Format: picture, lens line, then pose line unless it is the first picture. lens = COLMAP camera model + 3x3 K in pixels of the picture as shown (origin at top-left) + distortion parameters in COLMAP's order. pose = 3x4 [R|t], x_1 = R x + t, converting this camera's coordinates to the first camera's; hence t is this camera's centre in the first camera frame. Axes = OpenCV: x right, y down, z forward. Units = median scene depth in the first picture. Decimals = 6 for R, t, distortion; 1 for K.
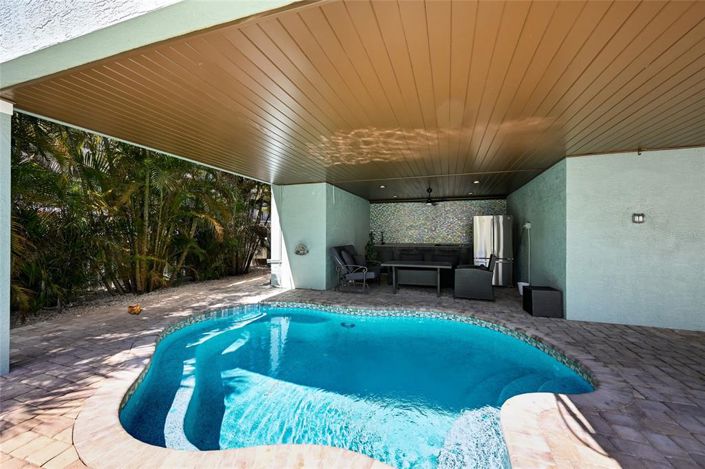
lens RADIAL K [[278.5, 0, 363.8], [0, 278.5, 230.9], [0, 0, 1]] dist [0.001838, 0.001201]
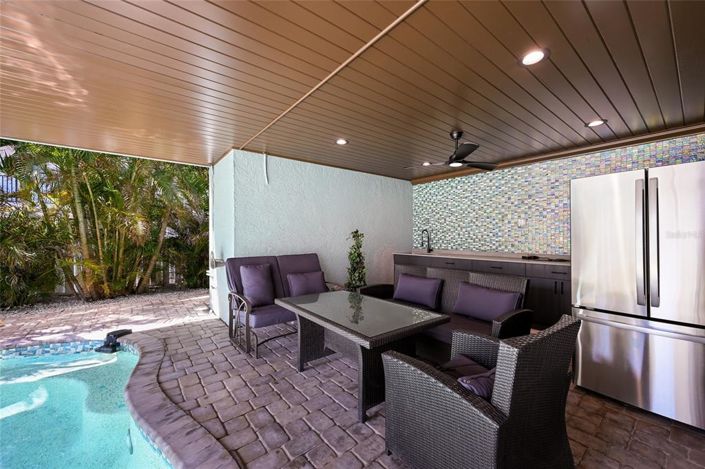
lens RADIAL K [[278.5, 0, 355.0], [0, 278.5, 233.1], [0, 0, 1]] dist [0.001838, 0.001201]
pose [[0.824745, -0.006699, -0.565464, 0.438270], [0.010144, 0.999944, 0.002949, 0.007650], [0.565413, -0.008168, 0.824767, 0.694065]]
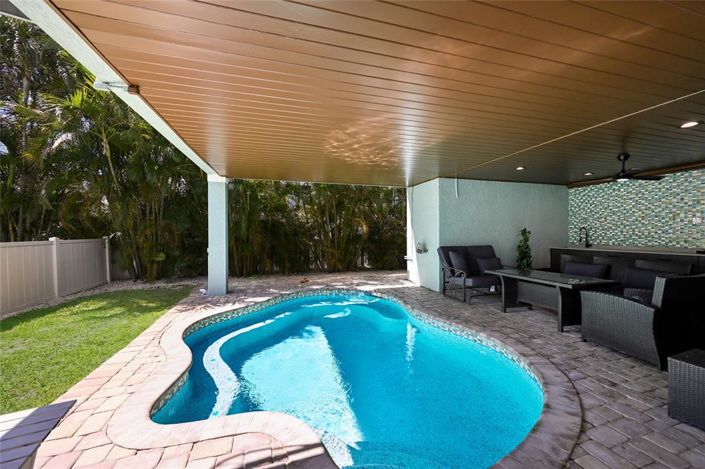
lens RADIAL K [[278.5, 0, 352.3], [0, 278.5, 233.3], [0, 0, 1]] dist [0.001838, 0.001201]
pose [[0.545450, -0.002138, -0.838140, 0.521683], [0.014028, 0.999880, 0.006579, 0.003775], [0.838026, -0.015346, 0.545415, 0.256666]]
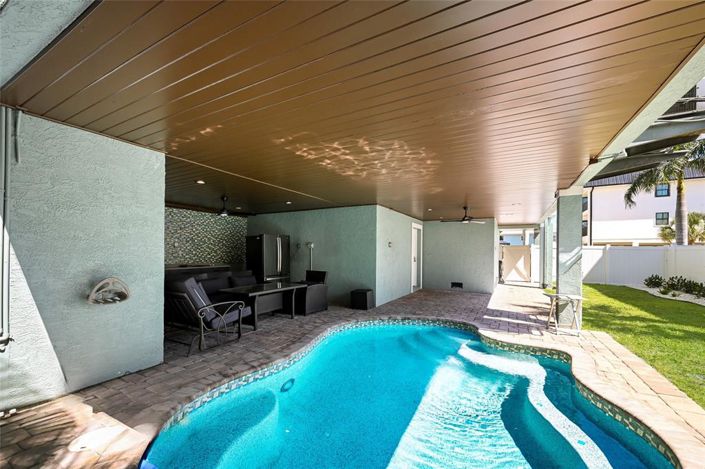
lens RADIAL K [[278.5, 0, 360.7], [0, 278.5, 254.0], [0, 0, 1]] dist [0.001838, 0.001201]
pose [[0.191638, -0.012649, 0.981384, -0.600837], [-0.015424, 0.999755, 0.015898, -0.003610], [-0.981344, -0.018184, 0.191396, 0.571775]]
